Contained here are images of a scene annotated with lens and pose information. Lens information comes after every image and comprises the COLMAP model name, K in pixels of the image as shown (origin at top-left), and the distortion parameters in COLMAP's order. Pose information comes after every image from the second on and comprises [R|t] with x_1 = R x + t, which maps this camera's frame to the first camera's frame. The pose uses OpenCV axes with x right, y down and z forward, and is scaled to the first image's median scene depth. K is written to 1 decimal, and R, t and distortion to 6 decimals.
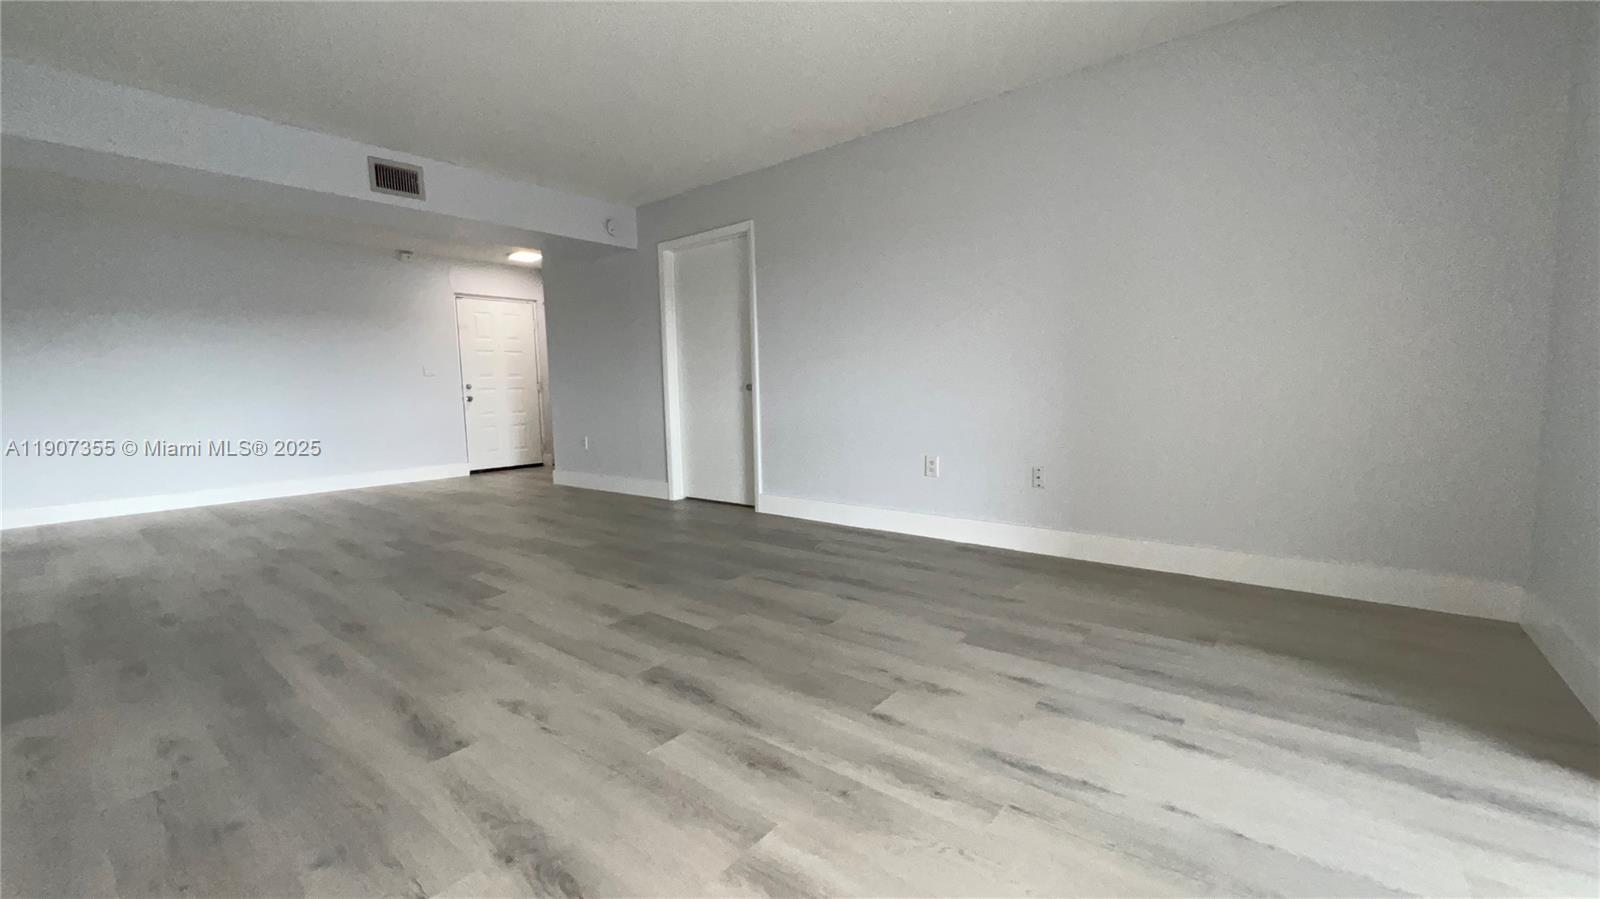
lens RADIAL K [[652.0, 0, 796.9], [0, 652.0, 447.4], [0, 0, 1]] dist [-0.004477, 0.001377]
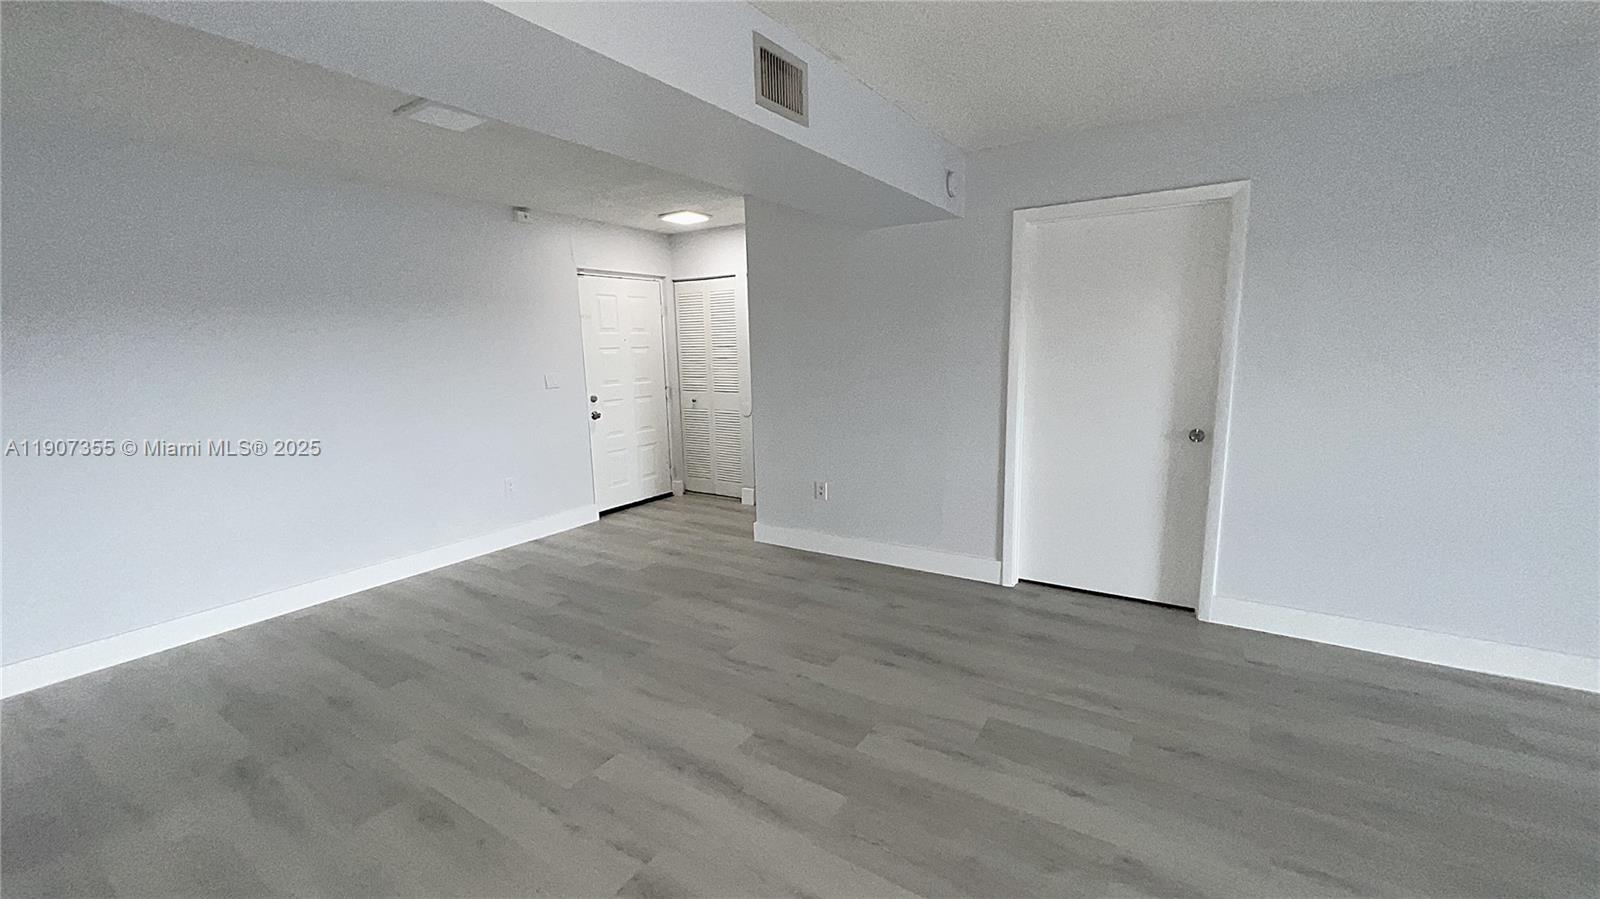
lens RADIAL K [[652.0, 0, 803.9], [0, 652.0, 452.9], [0, 0, 1]] dist [-0.004477, 0.001377]
pose [[0.993769, -0.016729, 0.110196, -0.395808], [0.009034, 0.997508, 0.069966, -0.091631], [-0.111092, -0.068535, 0.991444, 0.277849]]
